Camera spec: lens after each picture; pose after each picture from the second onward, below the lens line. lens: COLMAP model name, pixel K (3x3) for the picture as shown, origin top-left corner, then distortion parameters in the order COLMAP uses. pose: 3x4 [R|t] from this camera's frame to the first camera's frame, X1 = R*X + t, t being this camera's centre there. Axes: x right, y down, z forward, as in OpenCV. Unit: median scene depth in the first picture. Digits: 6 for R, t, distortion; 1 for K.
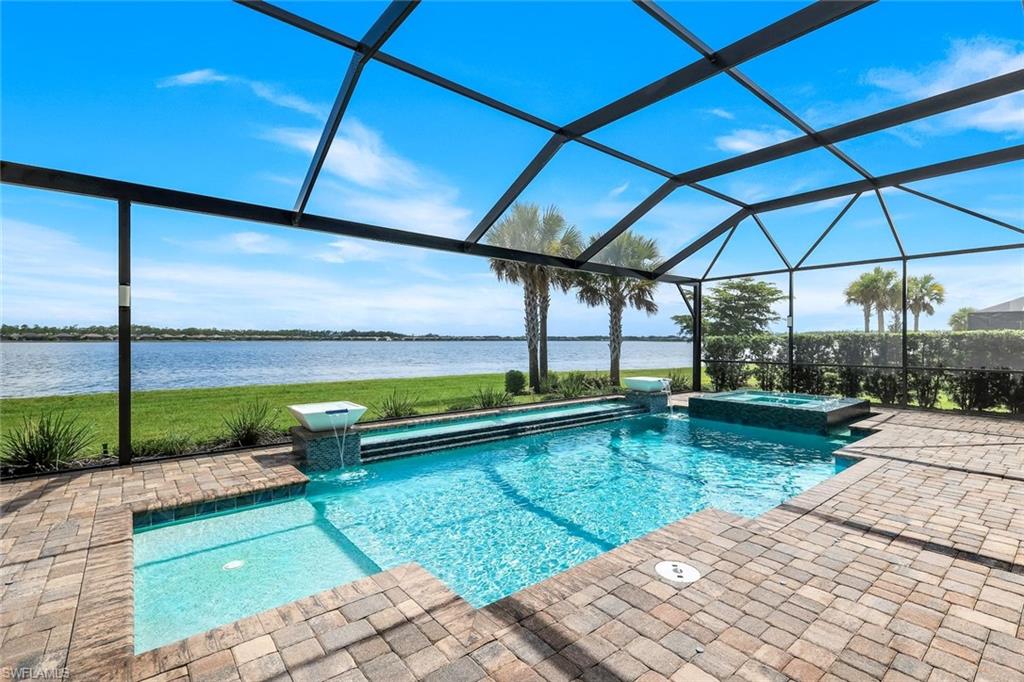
lens RADIAL K [[466.6, 0, 510.3], [0, 466.6, 345.6], [0, 0, 1]] dist [0.003012, 0.000337]
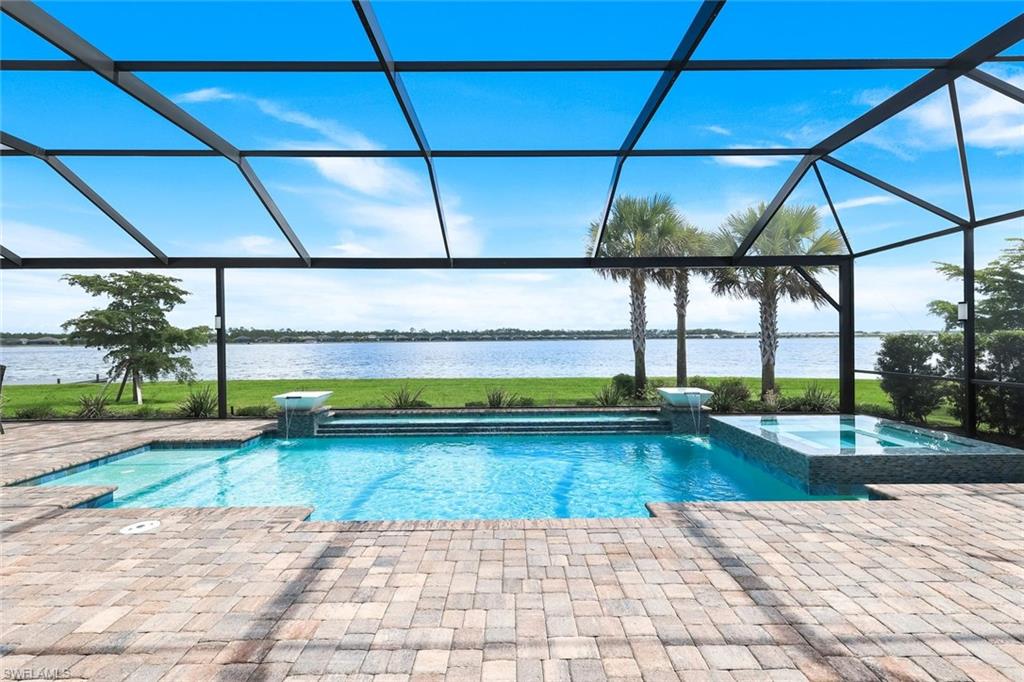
lens RADIAL K [[458.2, 0, 512.0], [0, 458.2, 341.0], [0, 0, 1]] dist [0.001356, 0.000195]
pose [[0.780499, -0.005370, -0.625134, 0.499438], [0.001883, 0.999979, -0.006238, -0.010500], [0.625154, 0.003691, 0.780492, 0.156661]]
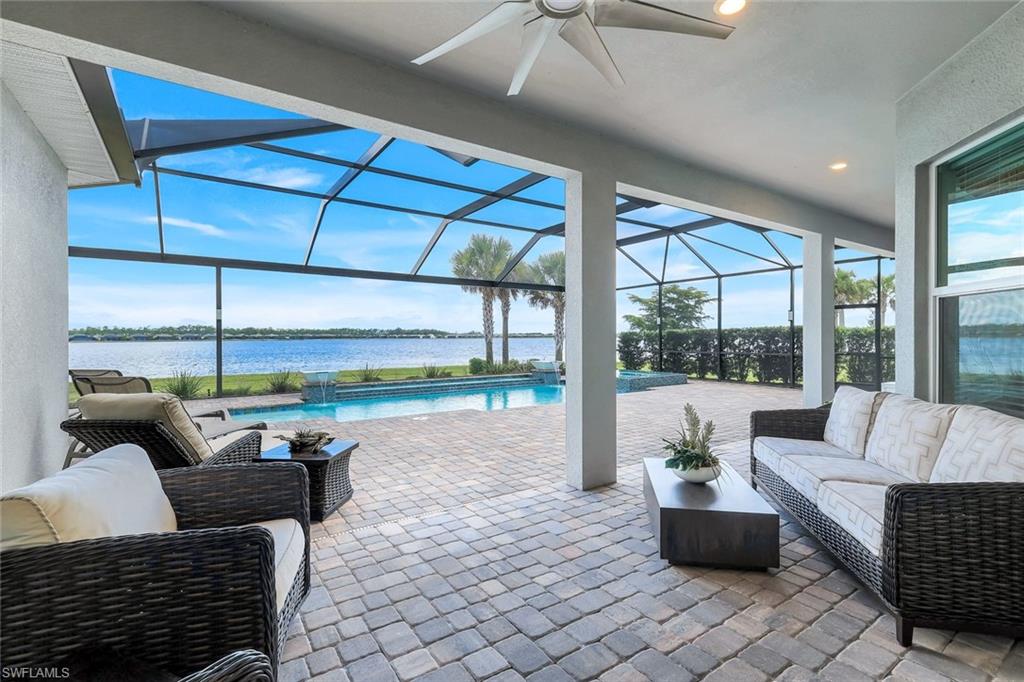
lens RADIAL K [[466.5, 0, 512.0], [0, 466.5, 341.0], [0, 0, 1]] dist [0.000179, -0.000087]
pose [[0.996228, -0.006311, -0.086545, 0.286542], [0.006017, 0.999975, -0.003661, 0.010419], [0.086566, 0.003127, 0.996241, -0.421596]]
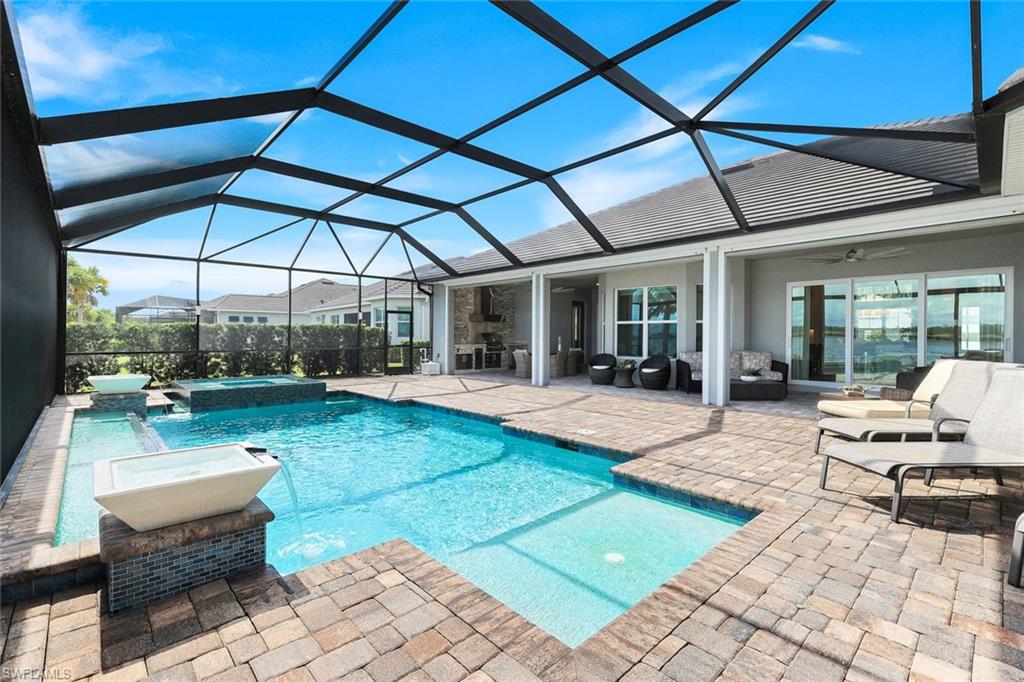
lens RADIAL K [[458.2, 0, 512.0], [0, 458.2, 341.0], [0, 0, 1]] dist [0.001356, 0.000195]
pose [[-0.070584, -0.012265, 0.997430, -0.457836], [0.006501, 0.999898, 0.012756, 0.007478], [-0.997485, 0.007384, -0.070497, 0.390441]]
